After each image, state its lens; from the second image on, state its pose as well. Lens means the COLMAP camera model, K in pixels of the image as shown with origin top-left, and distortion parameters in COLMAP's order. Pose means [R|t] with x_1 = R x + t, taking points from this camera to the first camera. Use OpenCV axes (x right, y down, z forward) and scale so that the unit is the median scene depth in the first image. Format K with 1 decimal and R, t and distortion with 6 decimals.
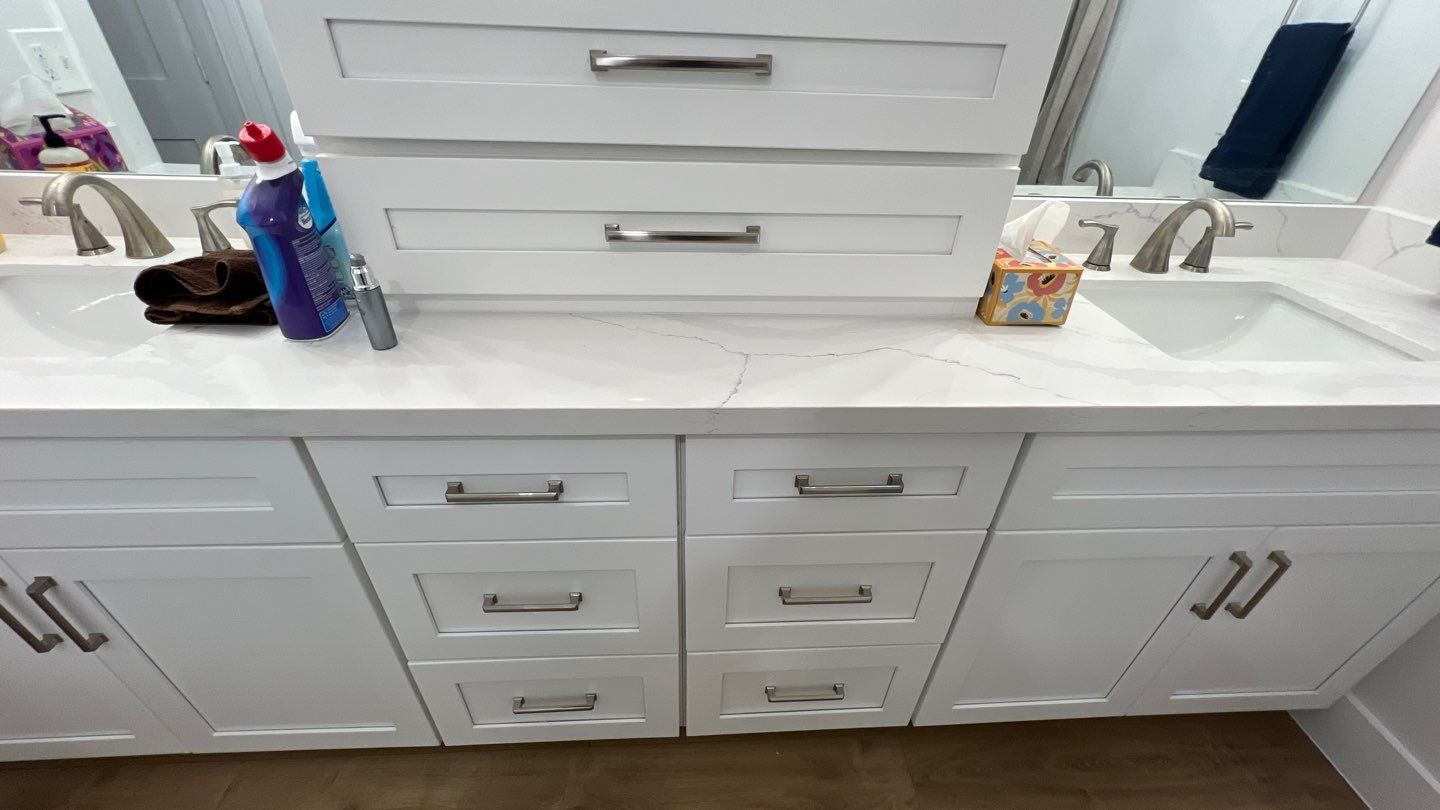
lens RADIAL K [[584.9, 0, 720.9], [0, 584.9, 405.7], [0, 0, 1]] dist [0.002708, 0.000172]
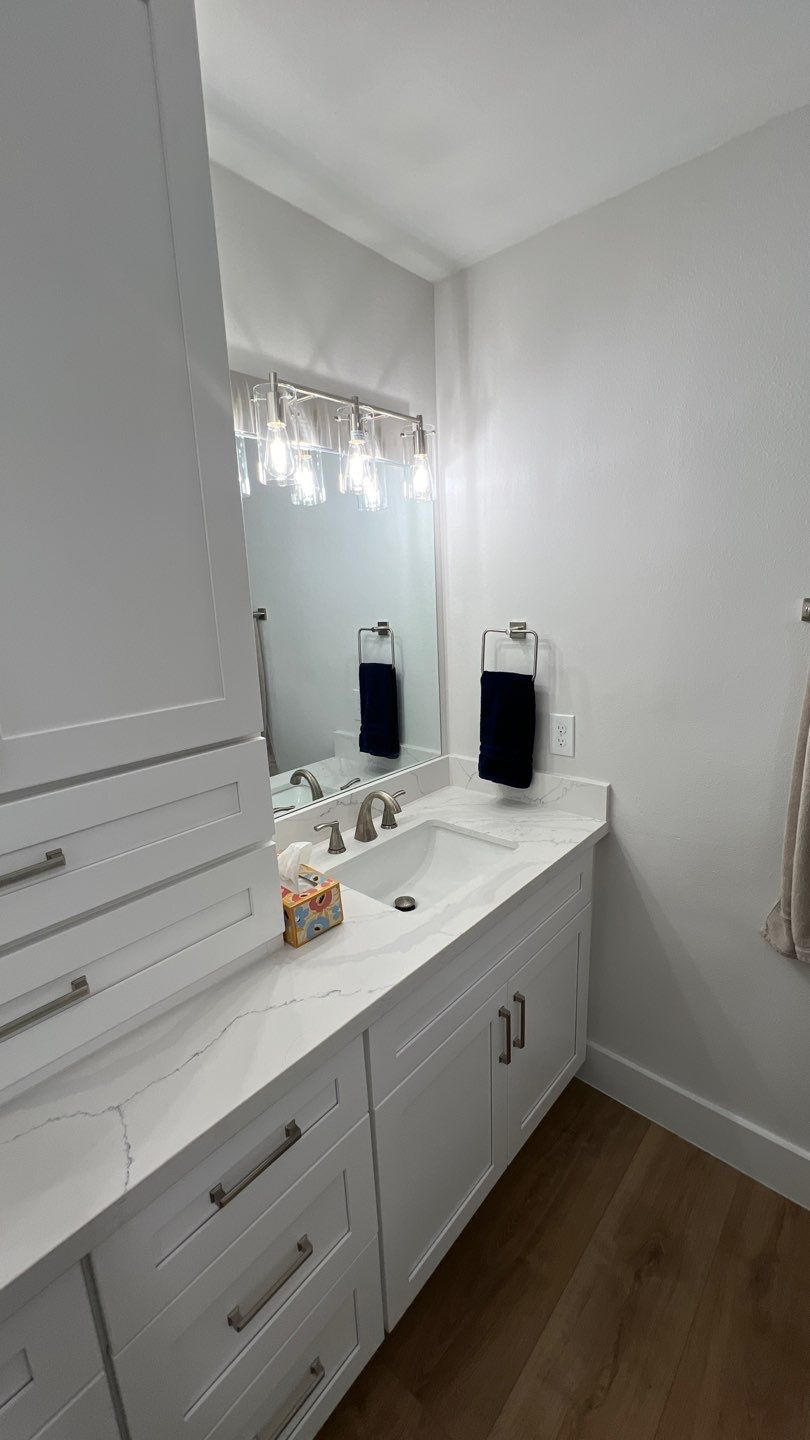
lens RADIAL K [[584.9, 0, 404.7], [0, 584.9, 721.3], [0, 0, 1]] dist [0.002708, 0.000172]
pose [[0.708743, -0.224658, 0.668739, -0.116681], [0.450758, 0.873412, -0.184307, -0.227792], [-0.542678, 0.432066, 0.720291, -0.253529]]
